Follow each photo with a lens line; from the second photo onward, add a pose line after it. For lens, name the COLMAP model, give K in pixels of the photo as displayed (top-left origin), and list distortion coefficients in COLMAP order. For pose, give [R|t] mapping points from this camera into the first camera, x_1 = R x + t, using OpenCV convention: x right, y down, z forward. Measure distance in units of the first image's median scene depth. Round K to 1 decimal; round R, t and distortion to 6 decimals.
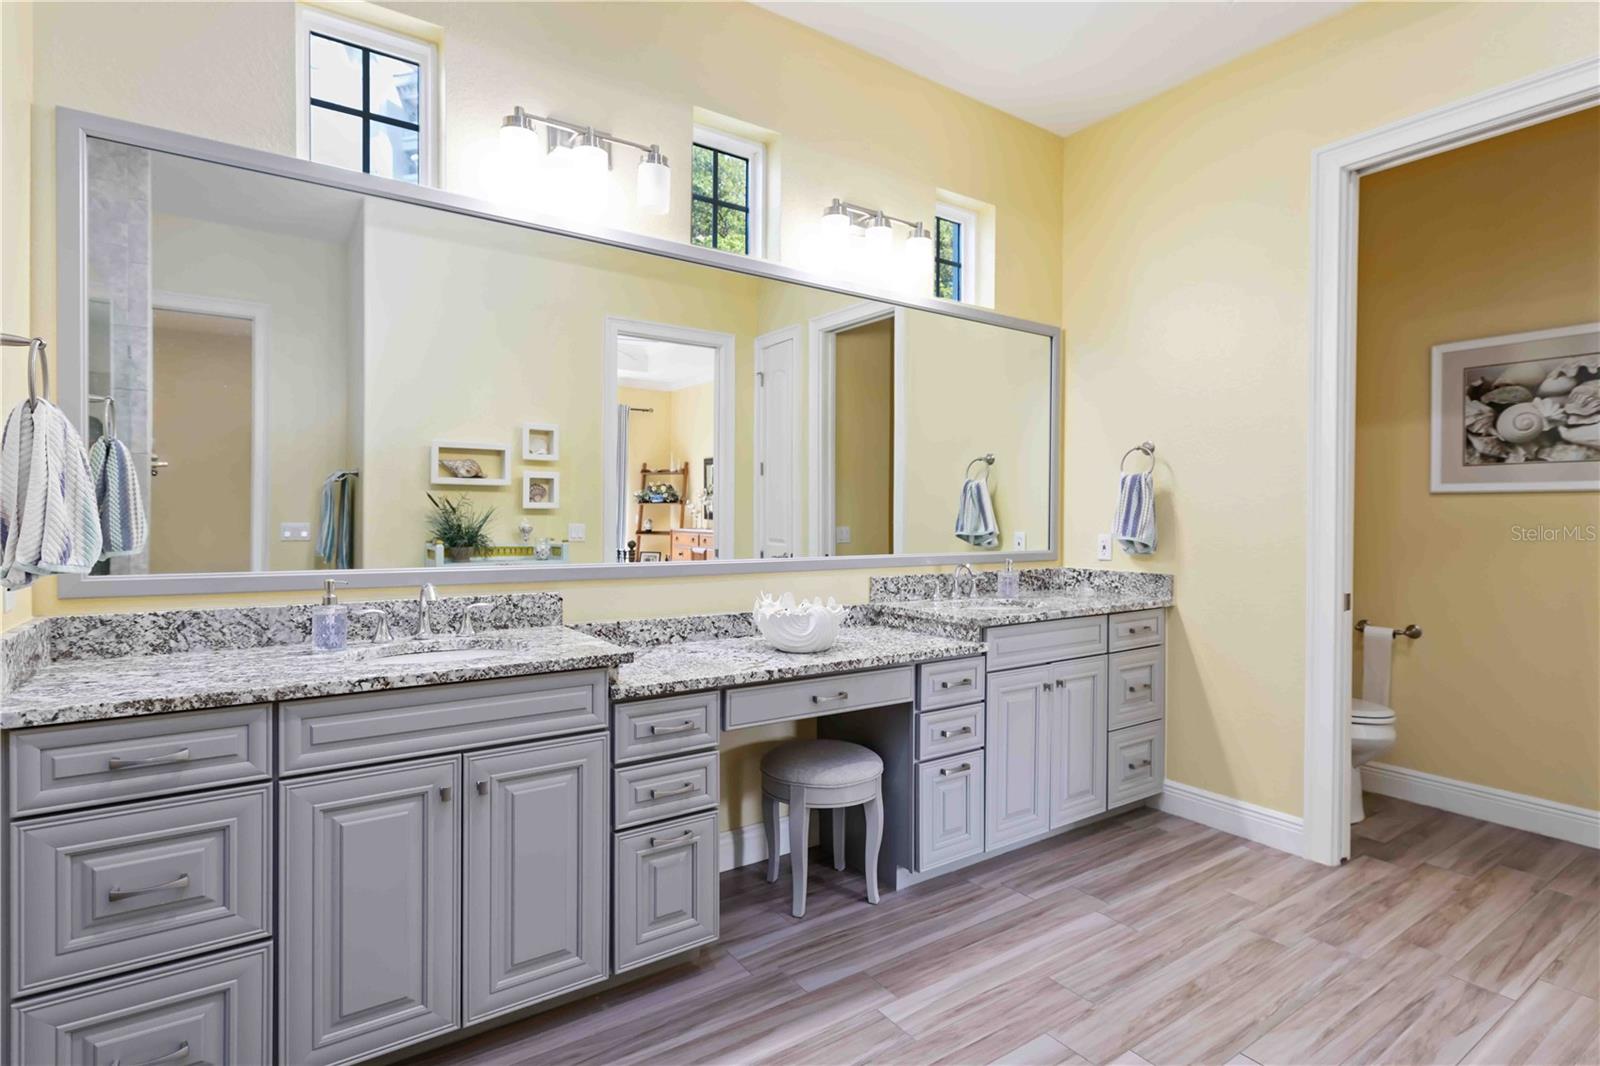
lens RADIAL K [[808.8, 0, 800.0], [0, 808.8, 533.0], [0, 0, 1]] dist [0.002463, 0.000484]
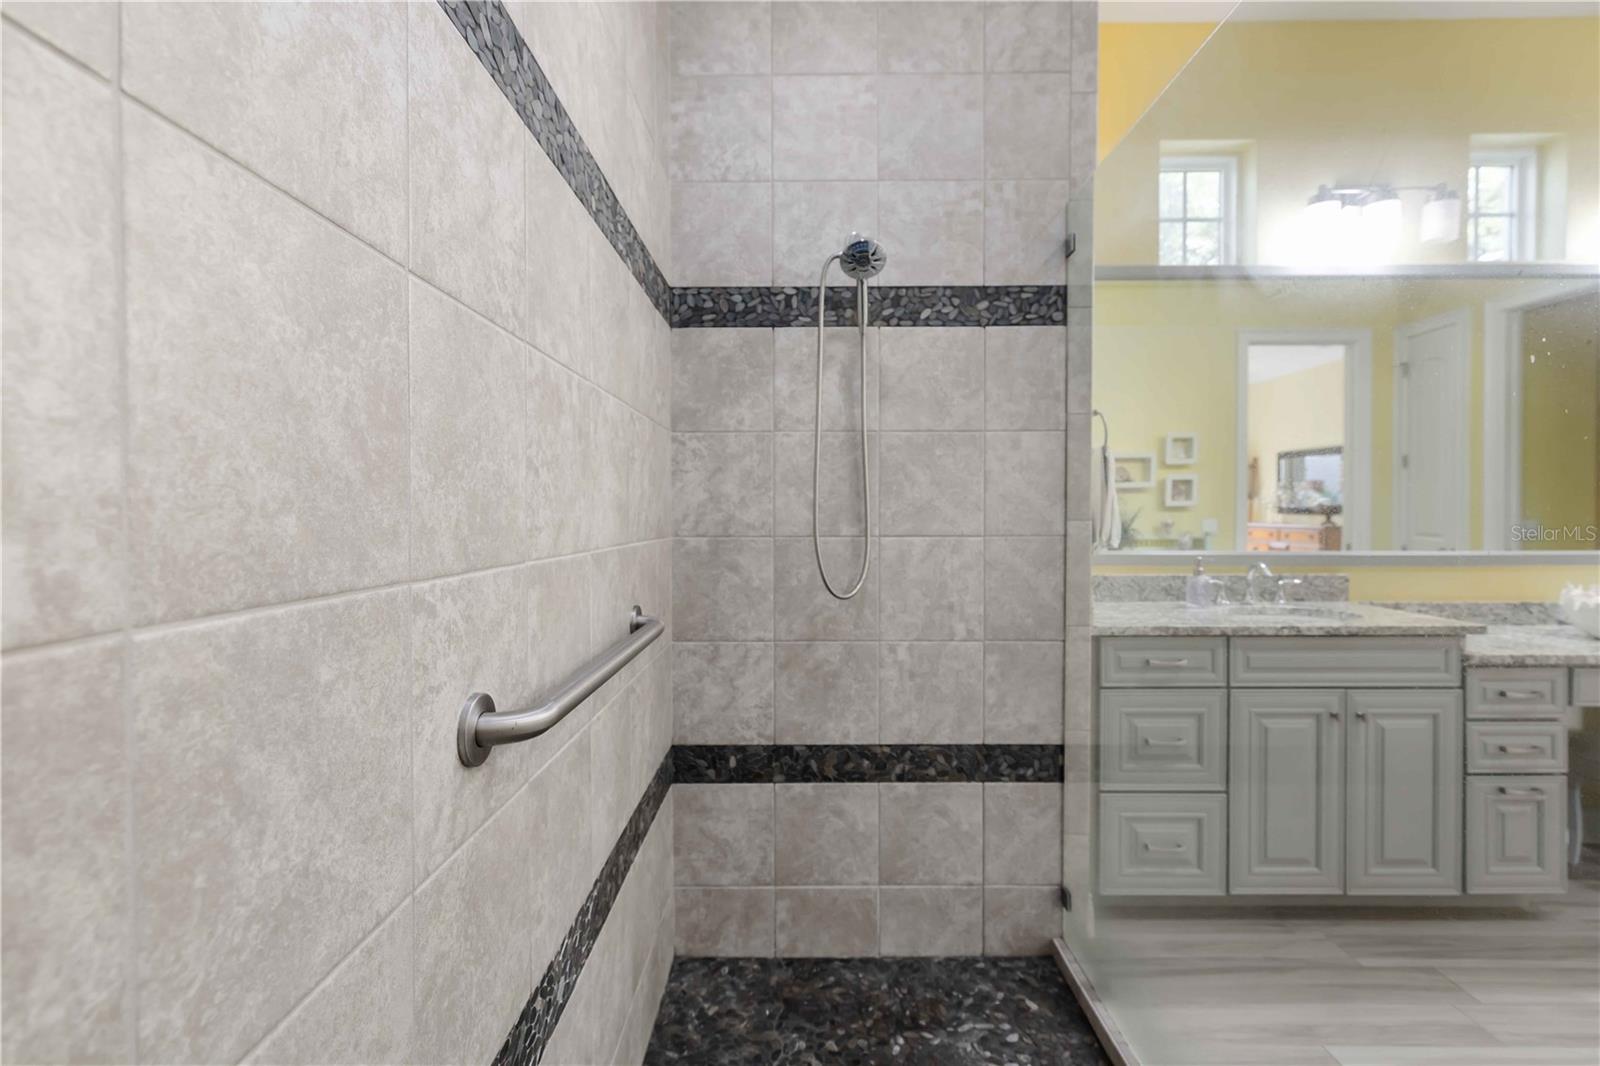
lens RADIAL K [[646.9, 0, 800.0], [0, 646.9, 533.0], [0, 0, 1]] dist [0.000972, 0.000303]
pose [[0.818174, 0.011673, -0.574852, -0.484827], [-0.004001, 0.999885, 0.014609, 0.002835], [0.574957, -0.009653, 0.818127, -0.342998]]
